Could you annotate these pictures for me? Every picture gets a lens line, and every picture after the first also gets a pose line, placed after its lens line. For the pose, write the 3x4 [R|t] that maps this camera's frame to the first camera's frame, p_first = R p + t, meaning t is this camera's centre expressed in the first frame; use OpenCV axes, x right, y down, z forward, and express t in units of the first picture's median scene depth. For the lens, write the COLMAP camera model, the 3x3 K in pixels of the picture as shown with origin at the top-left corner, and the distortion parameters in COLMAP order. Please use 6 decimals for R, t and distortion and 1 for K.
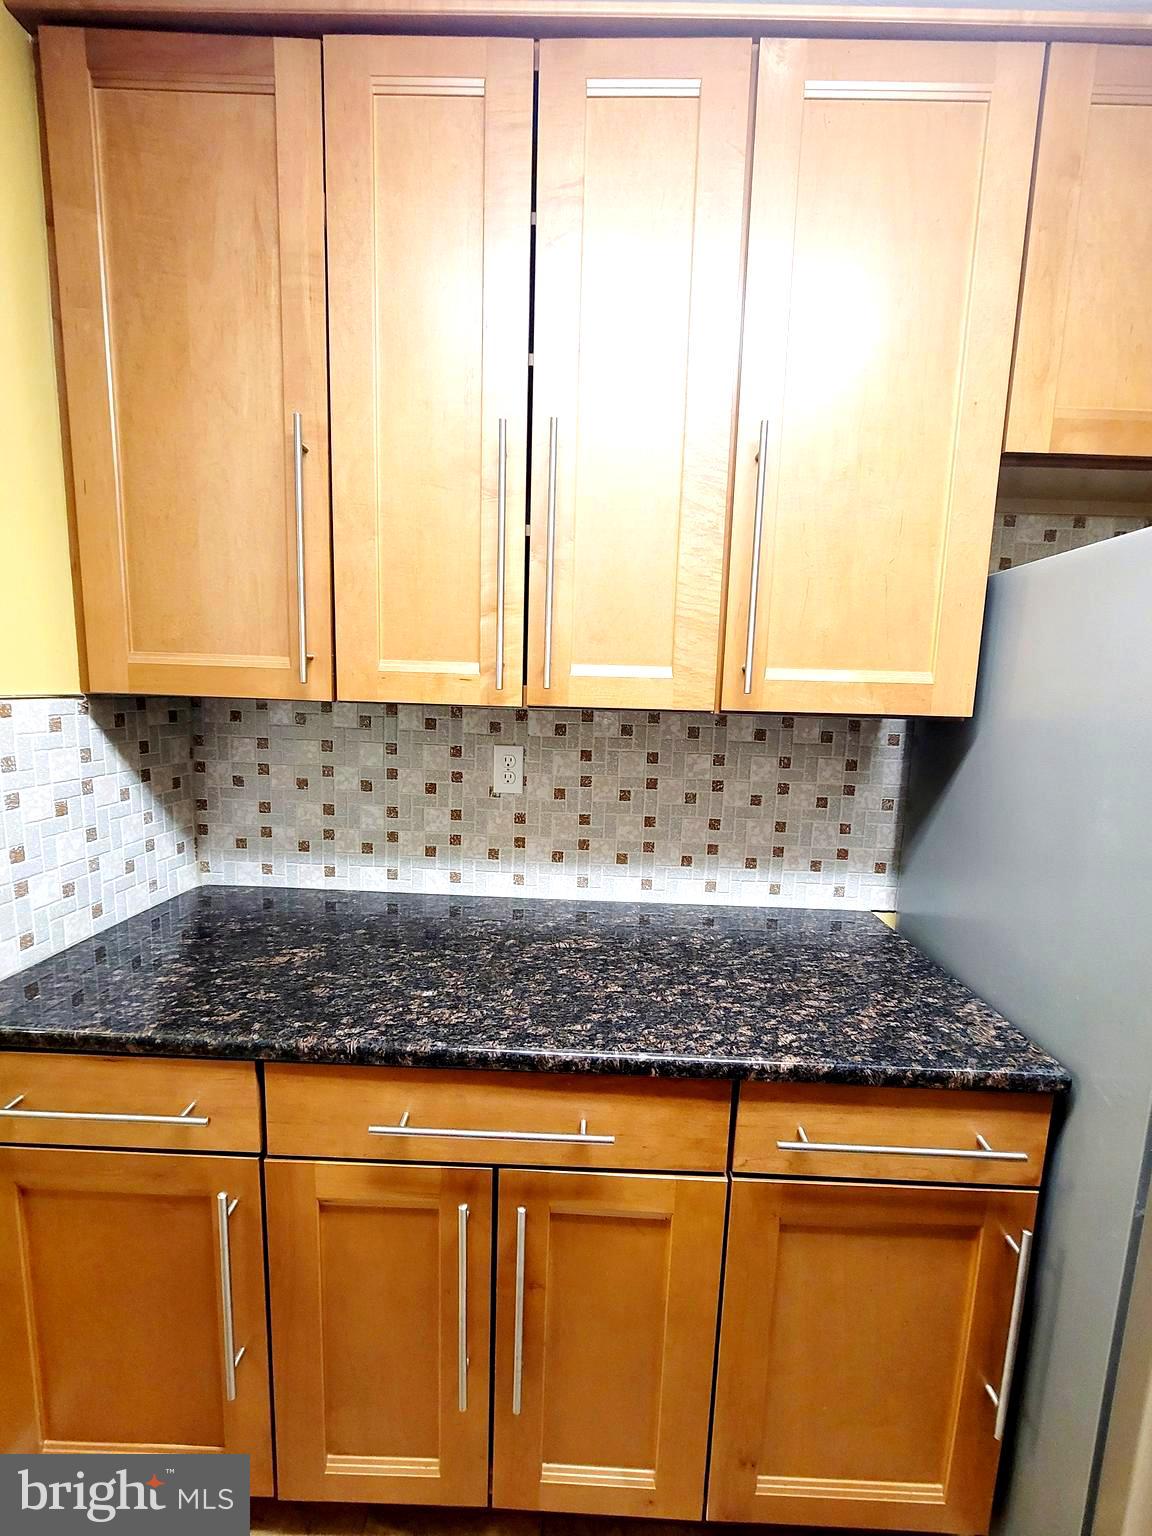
lens RADIAL K [[630.4, 0, 574.8], [0, 630.4, 771.1], [0, 0, 1]] dist [-0.008178, 0.001407]
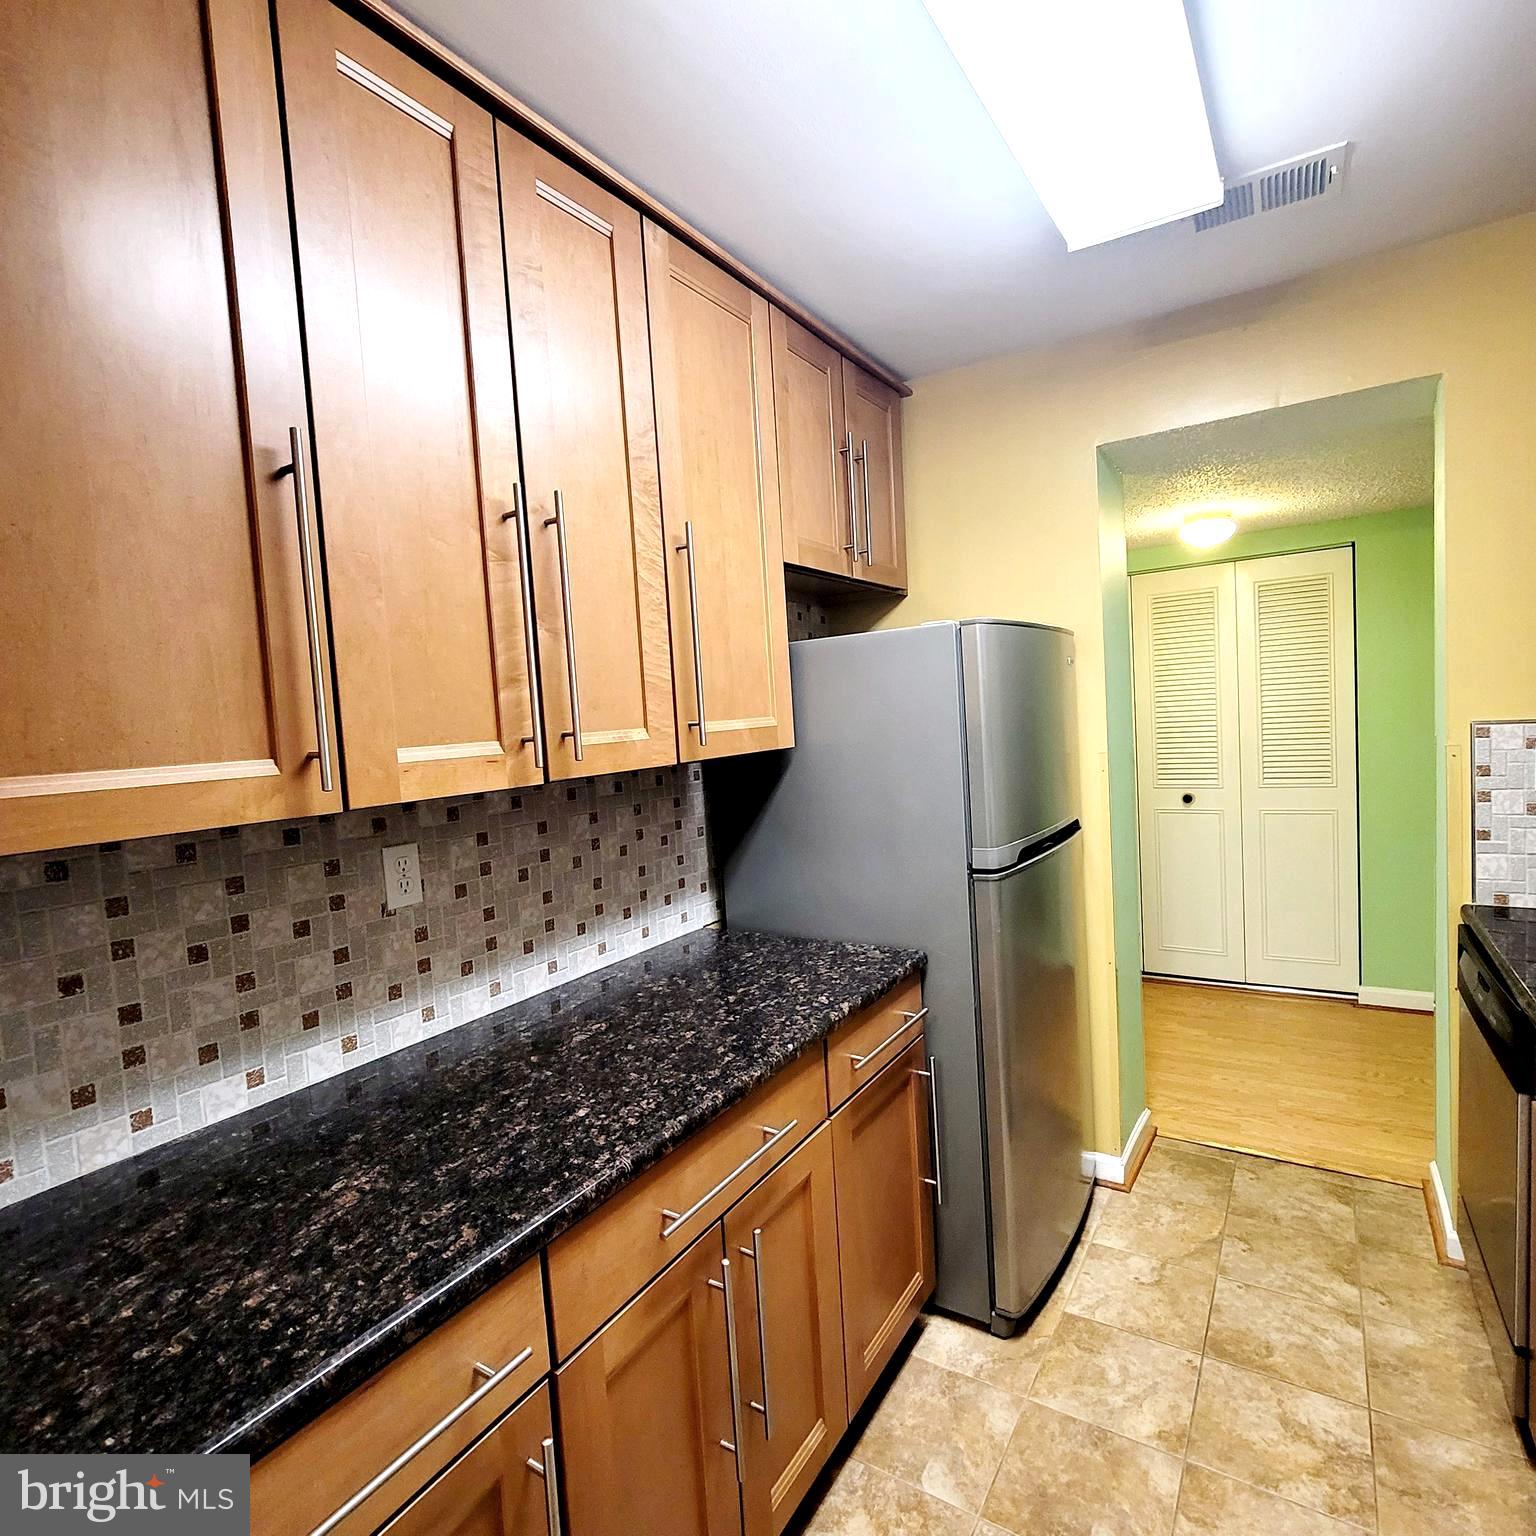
lens RADIAL K [[846.8, 0, 766.9], [0, 846.8, 771.1], [0, 0, 1]] dist [-0.007000, 0.002260]
pose [[0.517068, -0.120835, 0.847372, -0.952567], [0.191786, 0.981170, 0.022887, -0.086006], [-0.834181, 0.150680, 0.530506, 0.073393]]
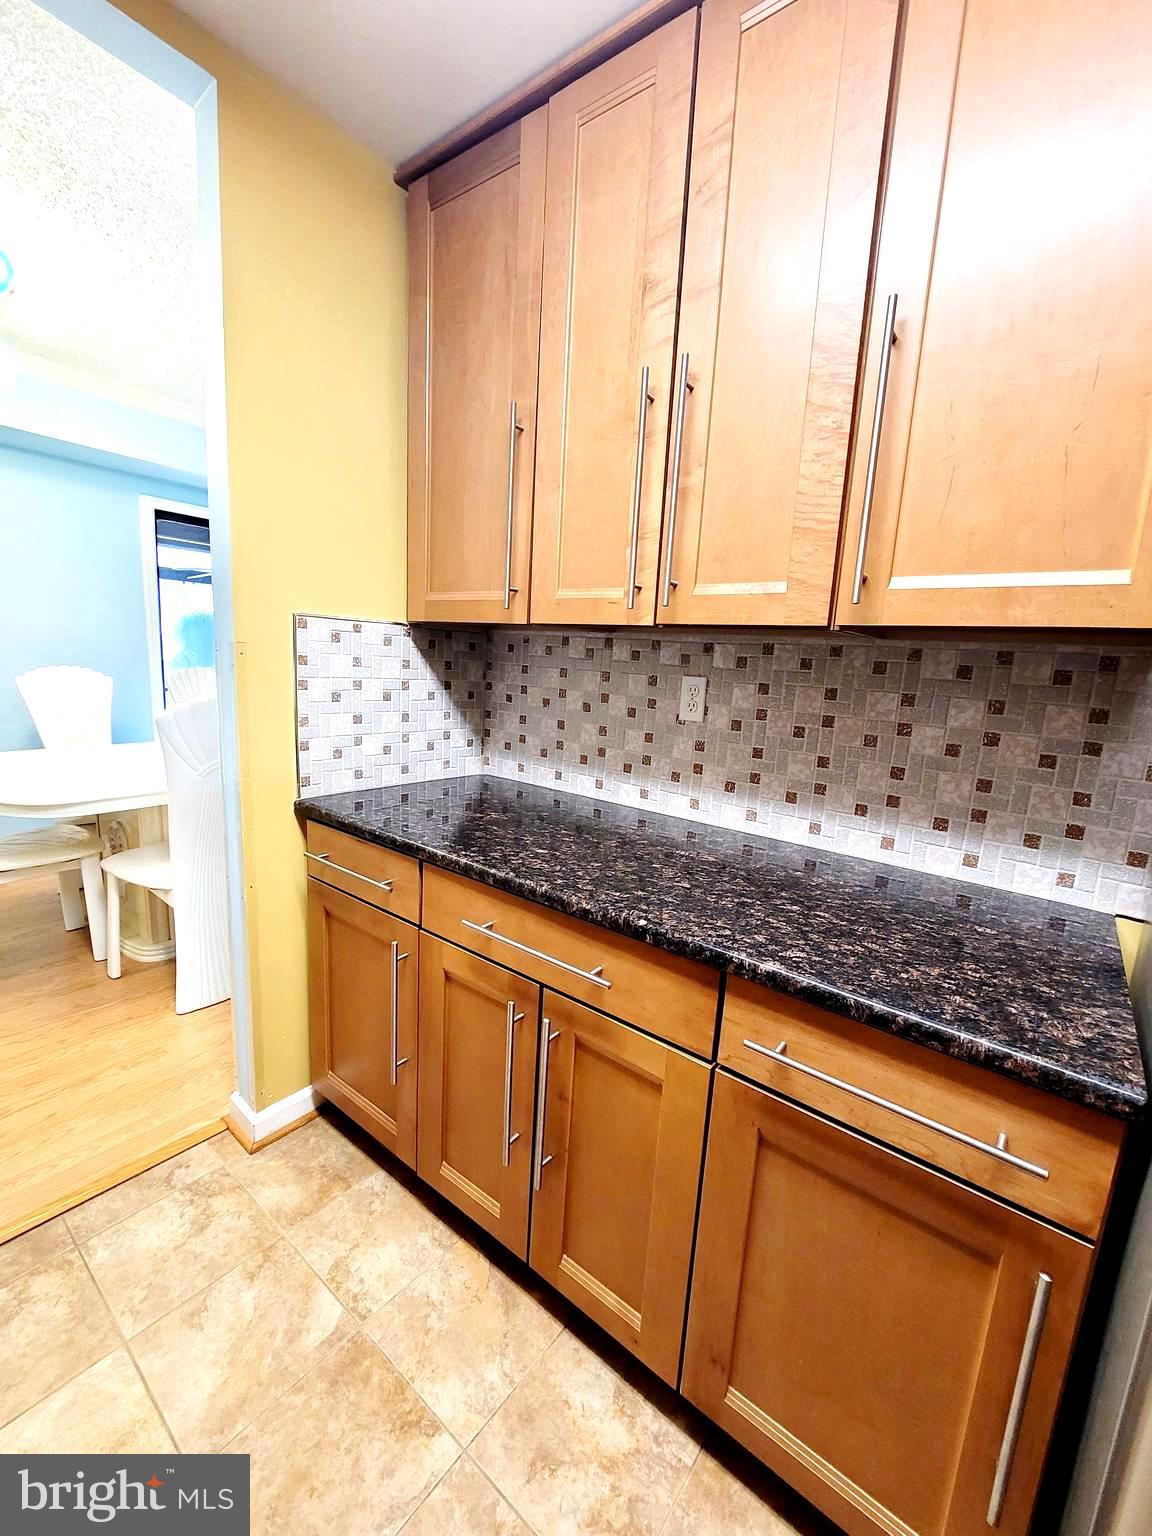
lens RADIAL K [[630.4, 0, 574.3], [0, 630.4, 771.0], [0, 0, 1]] dist [-0.008178, 0.001407]
pose [[0.799730, 0.119425, -0.588362, 0.491059], [-0.111273, 0.992521, 0.050213, 0.113530], [0.589958, 0.025311, 0.807037, 0.019634]]
